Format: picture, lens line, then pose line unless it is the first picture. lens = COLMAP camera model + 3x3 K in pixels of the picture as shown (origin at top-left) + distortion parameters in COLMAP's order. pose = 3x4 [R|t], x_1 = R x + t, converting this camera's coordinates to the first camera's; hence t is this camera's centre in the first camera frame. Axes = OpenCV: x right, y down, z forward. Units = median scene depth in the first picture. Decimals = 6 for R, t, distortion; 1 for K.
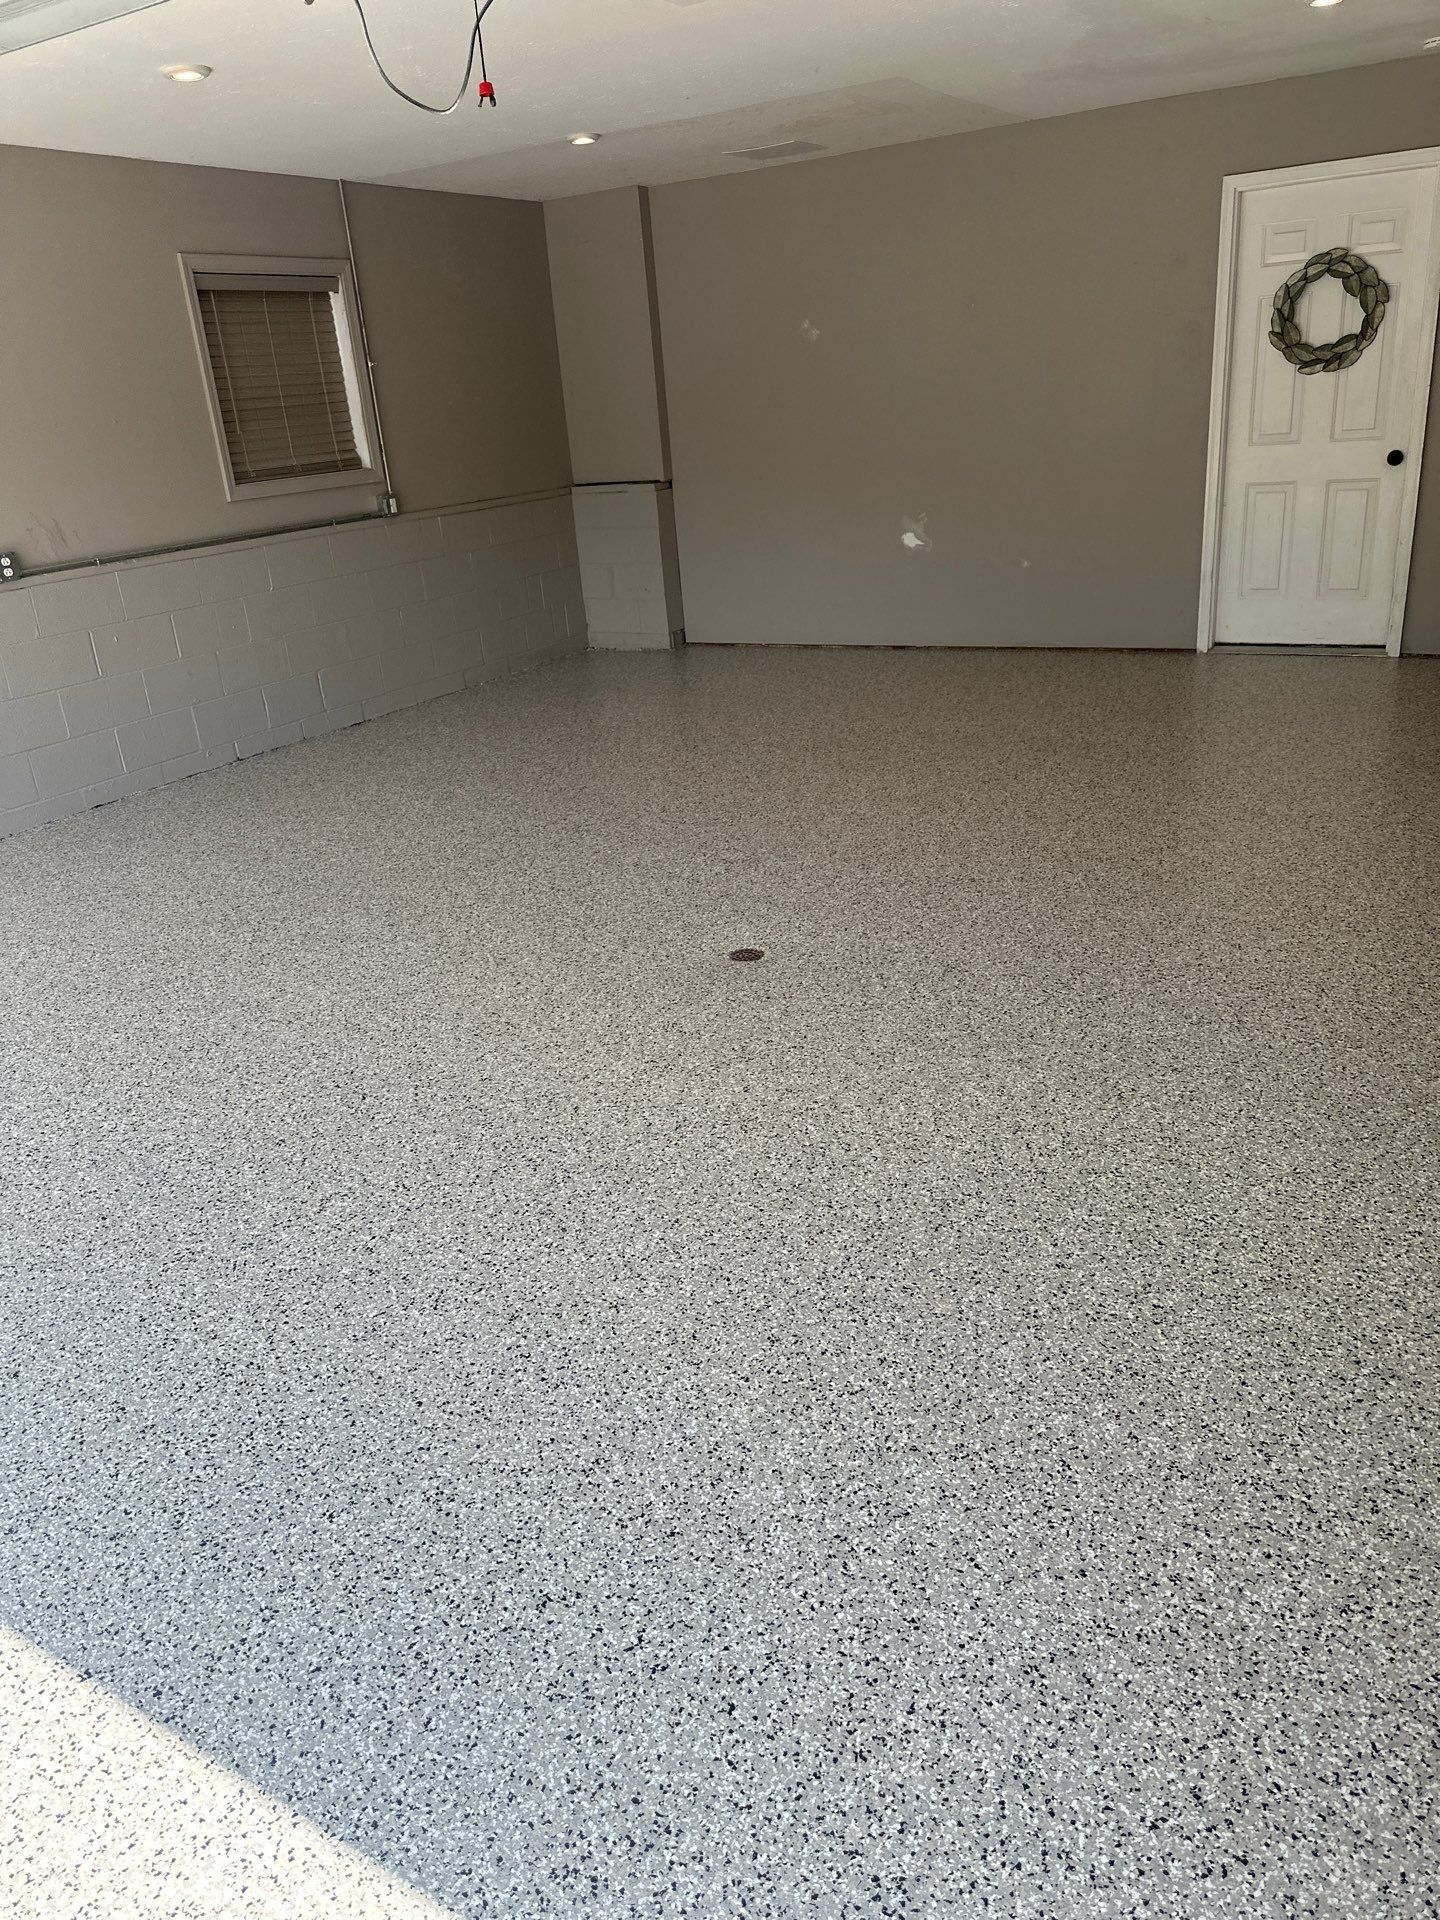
lens RADIAL K [[1363.9, 0, 710.1], [0, 1363.9, 949.9], [0, 0, 1]] dist [0.065301, -0.069541]
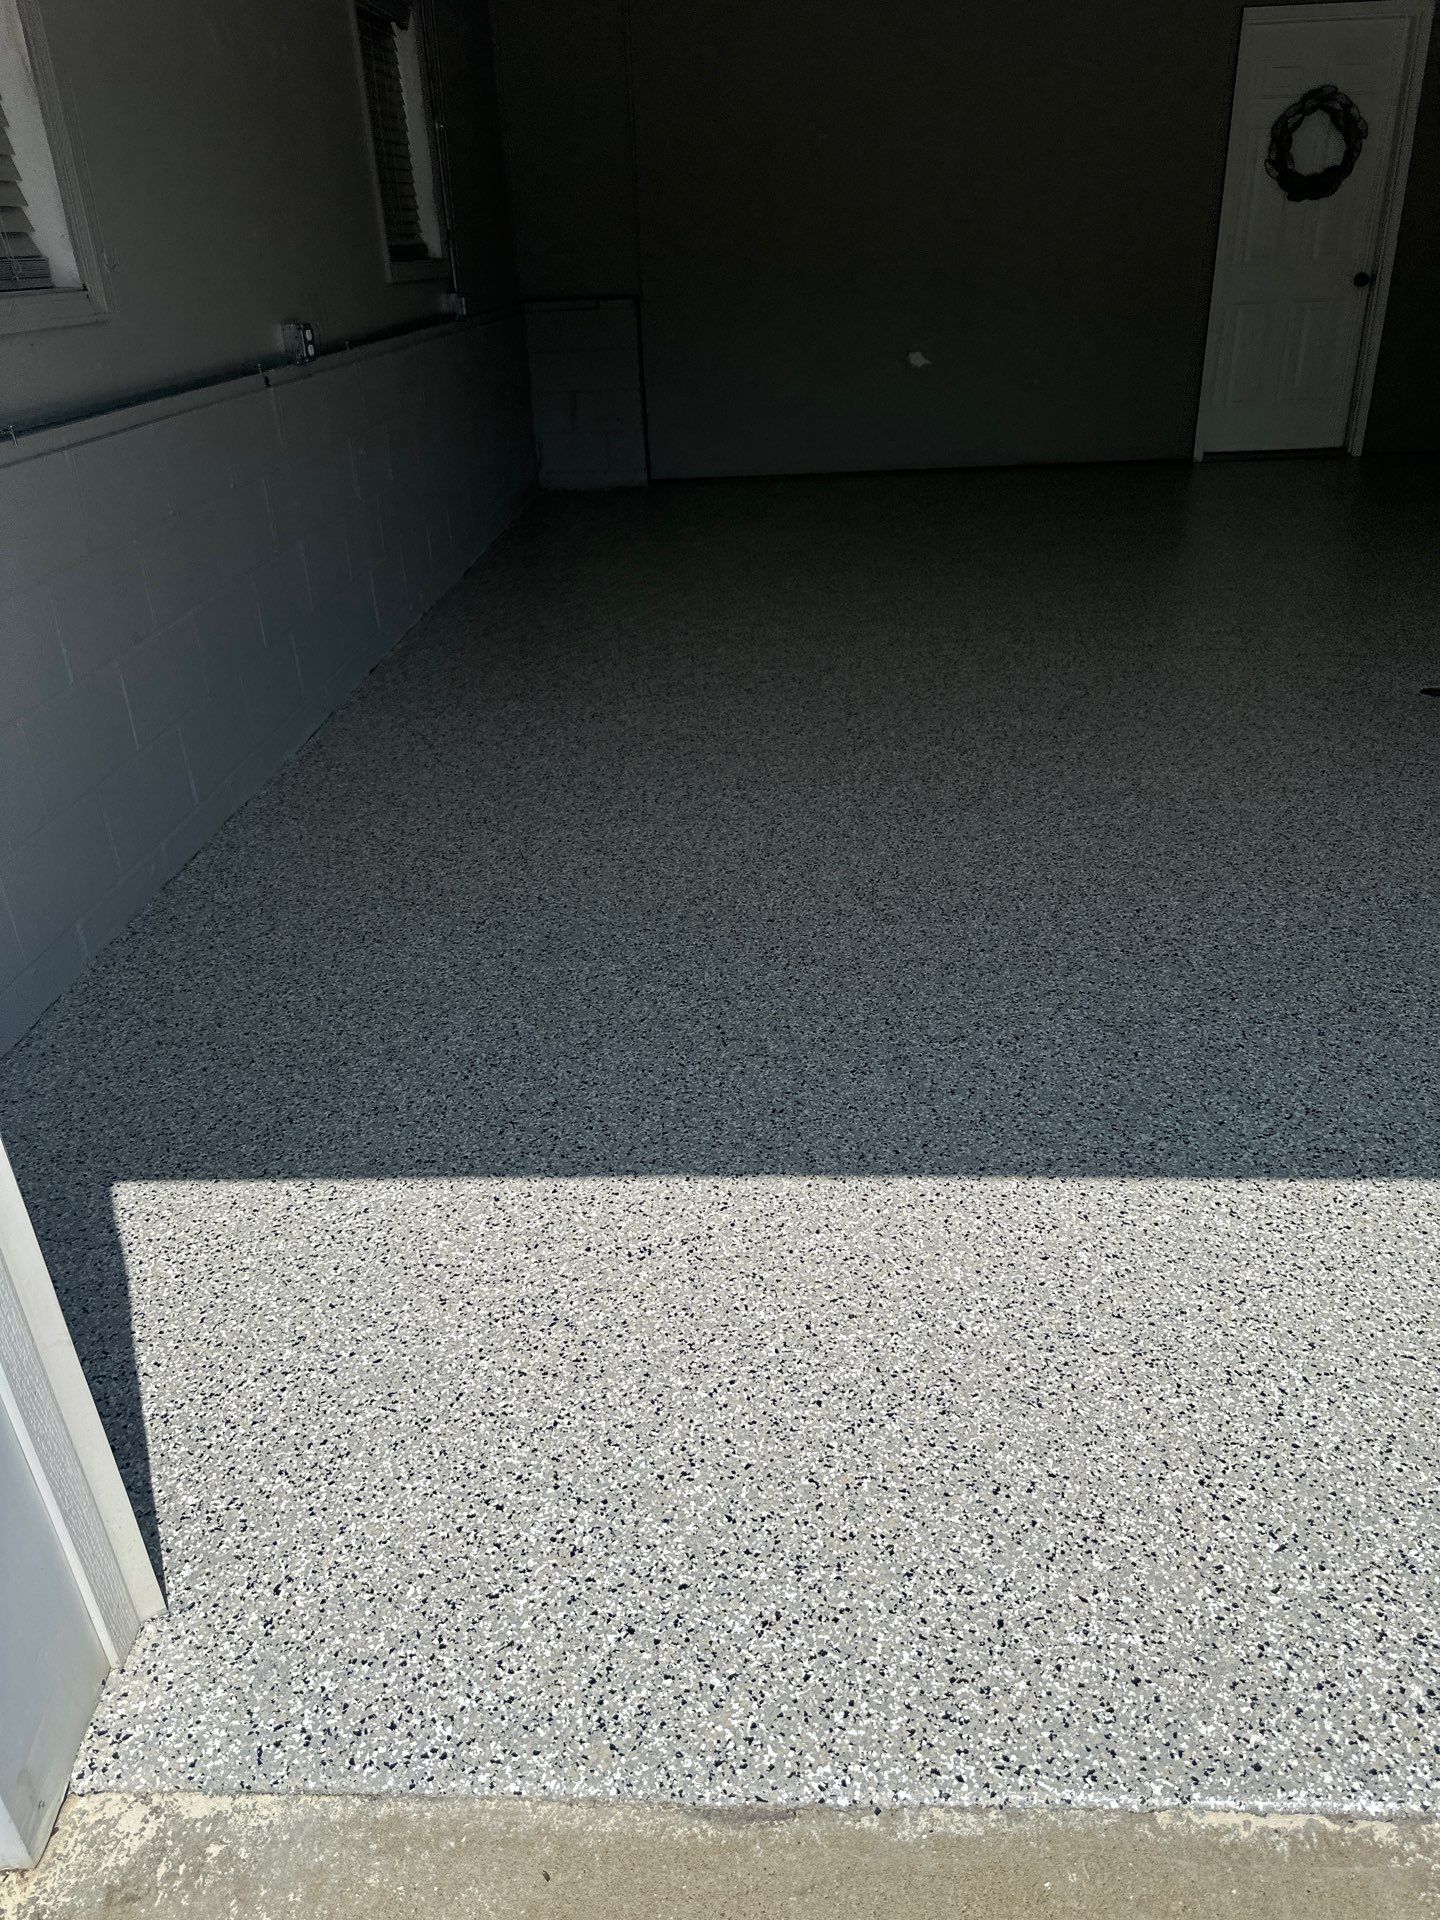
lens RADIAL K [[1399.6, 0, 707.8], [0, 1399.6, 952.3], [0, 0, 1]] dist [0.063927, -0.065010]
pose [[0.876476, -0.175469, 0.448331, -0.632058], [0.151337, 0.984429, 0.089429, 0.011298], [-0.457042, -0.010534, 0.889383, 0.186393]]
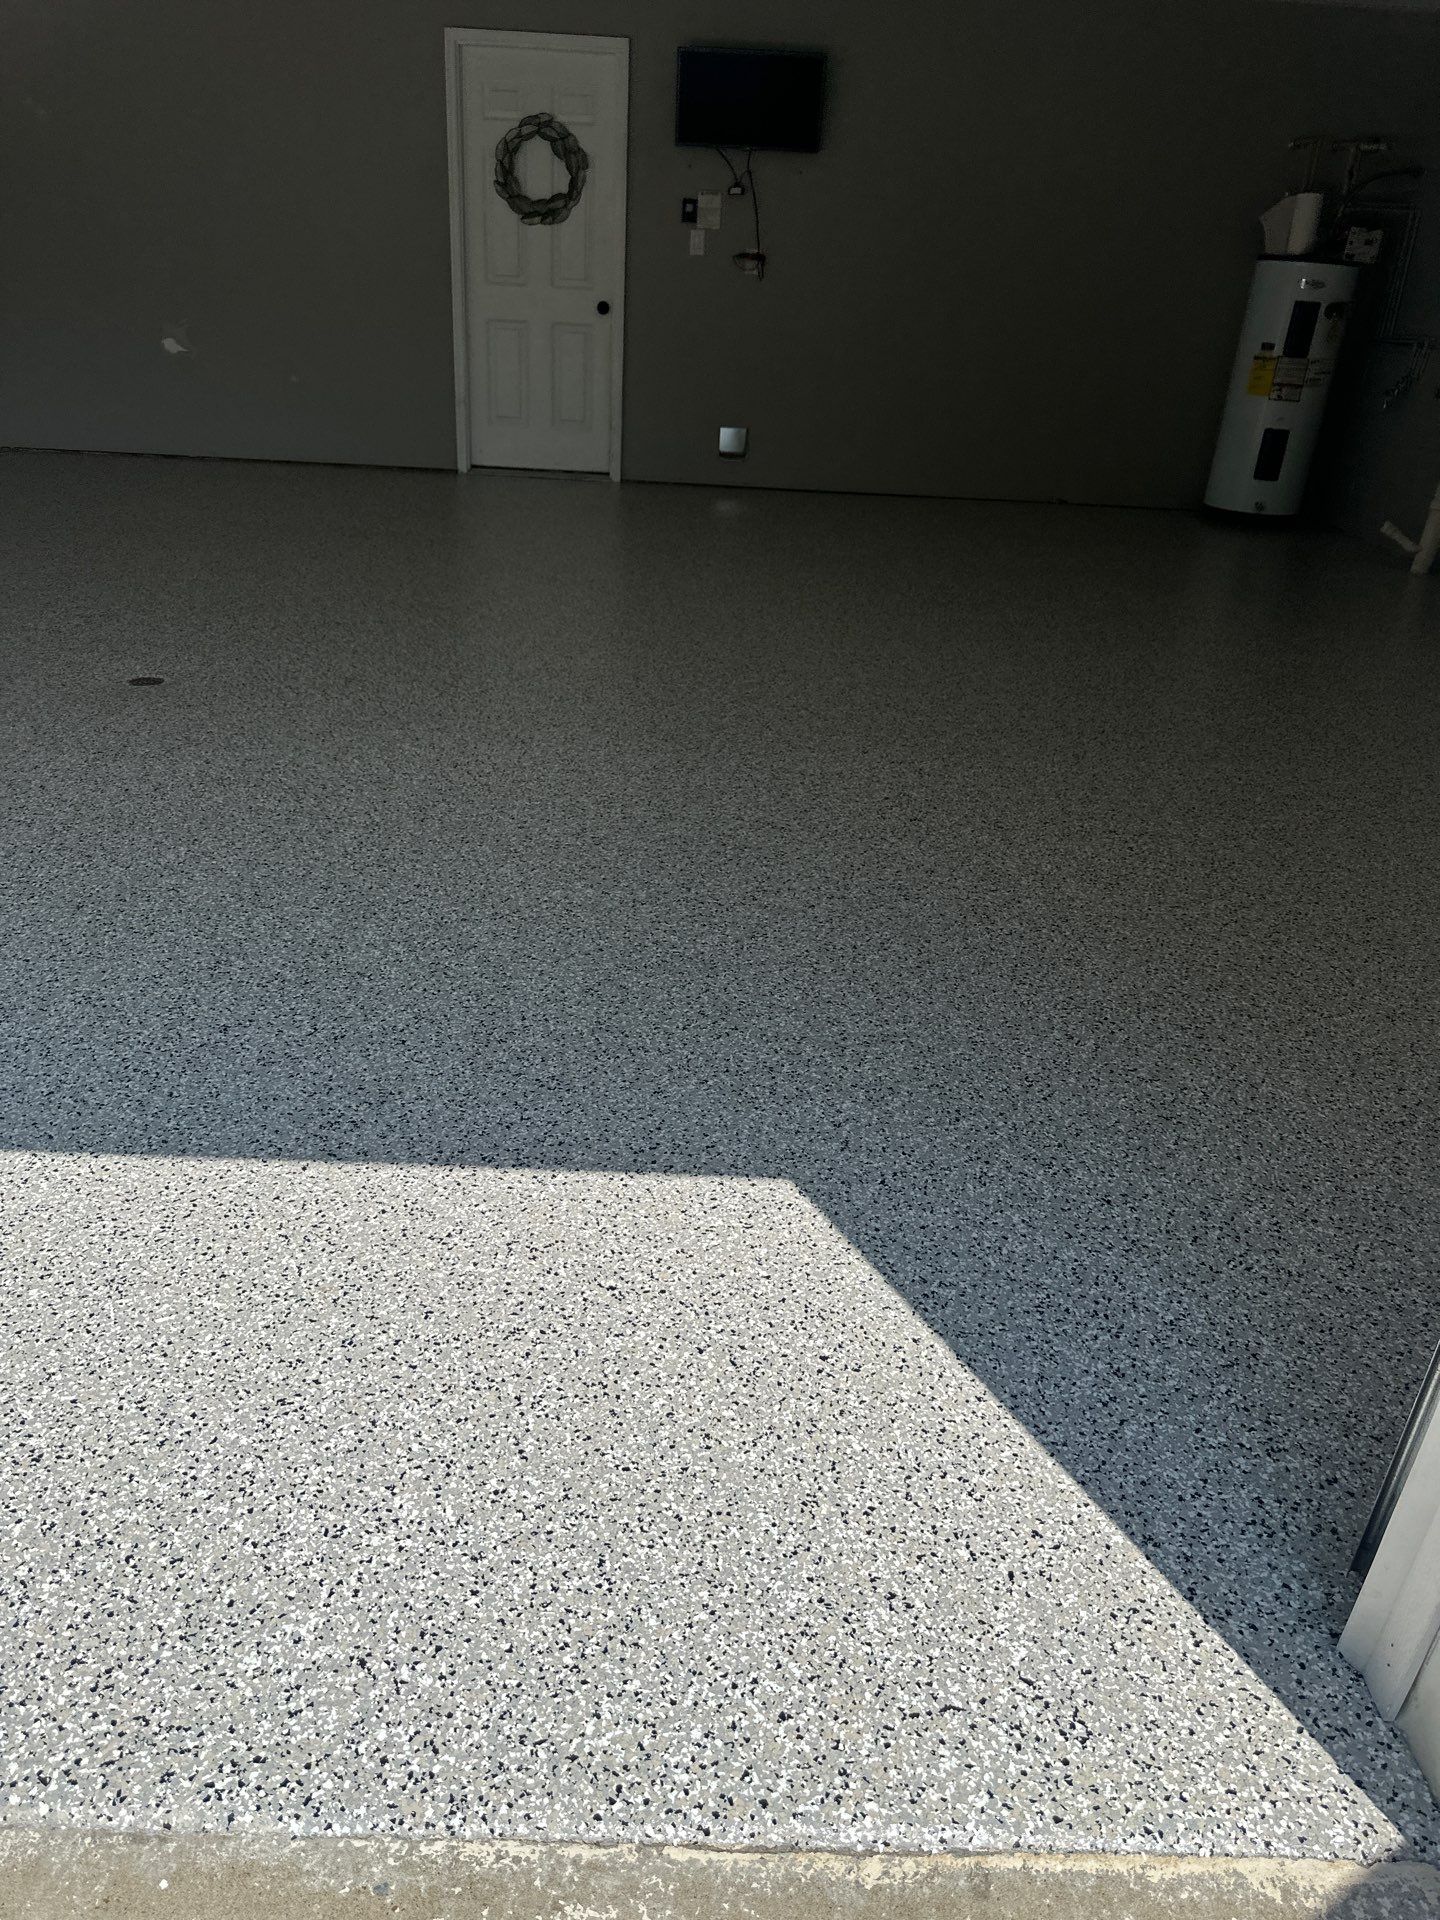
lens RADIAL K [[1363.9, 0, 710.1], [0, 1363.9, 949.9], [0, 0, 1]] dist [0.065301, -0.069541]
pose [[0.848449, -0.123803, 0.514594, -0.116730], [0.087801, 0.991710, 0.093825, 0.096963], [-0.521943, -0.034424, 0.852285, -0.095642]]
